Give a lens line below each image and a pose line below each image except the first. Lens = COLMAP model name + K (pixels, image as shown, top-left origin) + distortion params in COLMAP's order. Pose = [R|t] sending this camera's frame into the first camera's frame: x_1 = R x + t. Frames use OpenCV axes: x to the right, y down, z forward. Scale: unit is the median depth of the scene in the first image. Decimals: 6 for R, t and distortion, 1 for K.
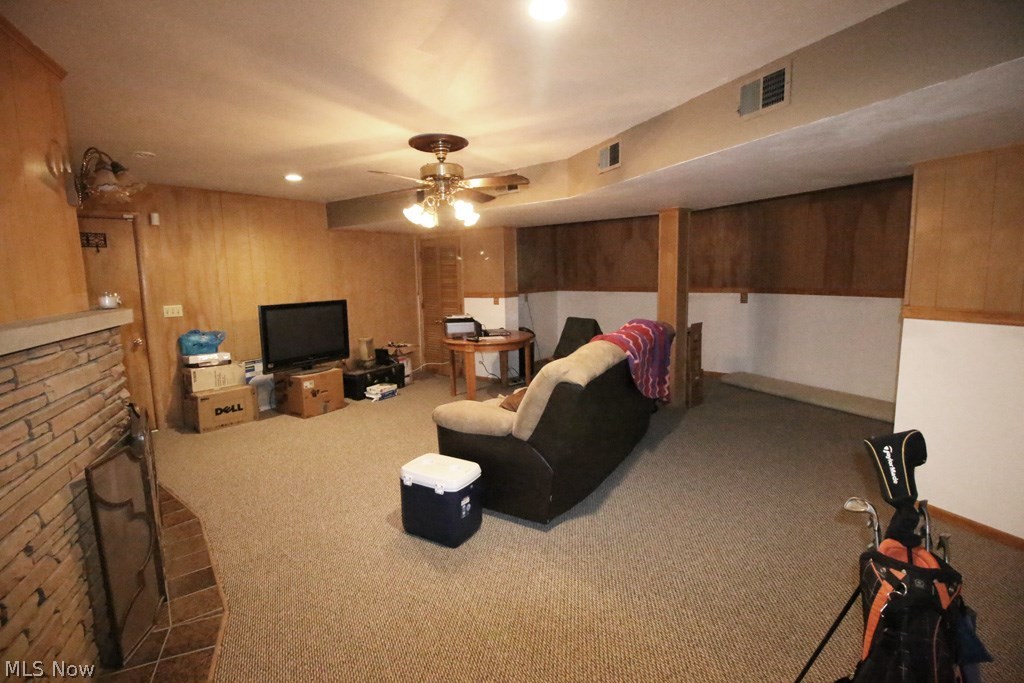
lens RADIAL K [[471.0, 0, 514.0], [0, 471.0, 327.7], [0, 0, 1]] dist [-0.001714, -0.000168]
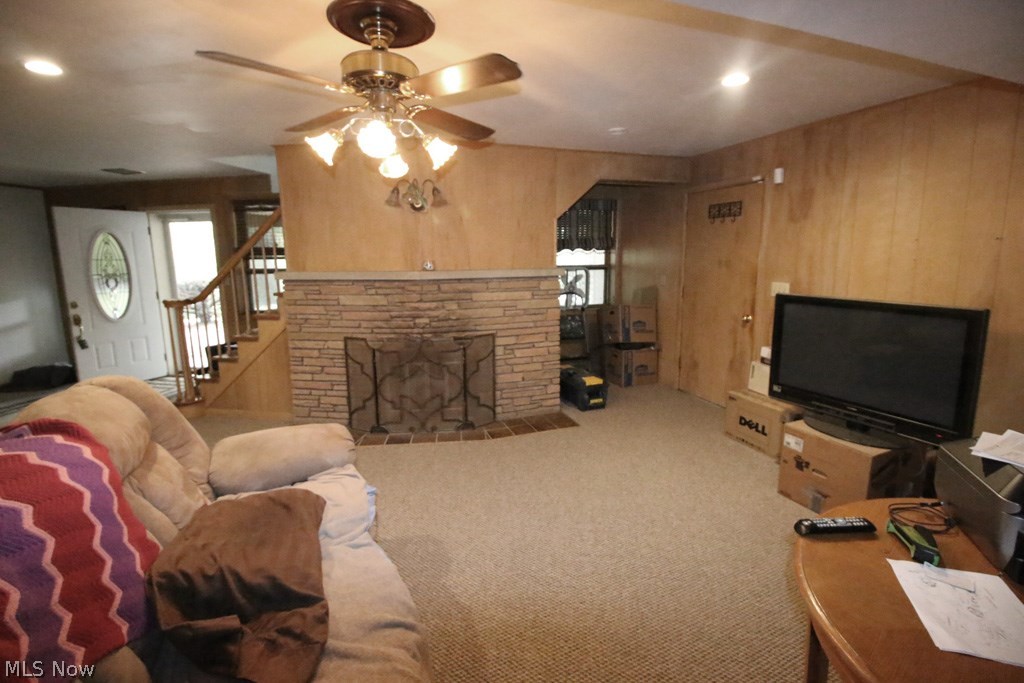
lens RADIAL K [[471.0, 0, 514.0], [0, 471.0, 327.7], [0, 0, 1]] dist [-0.001714, -0.000168]
pose [[-0.540882, 0.157173, -0.826283, 0.197257], [-0.075958, 0.969243, 0.234089, -0.124472], [0.837662, 0.189377, -0.512307, 1.029958]]
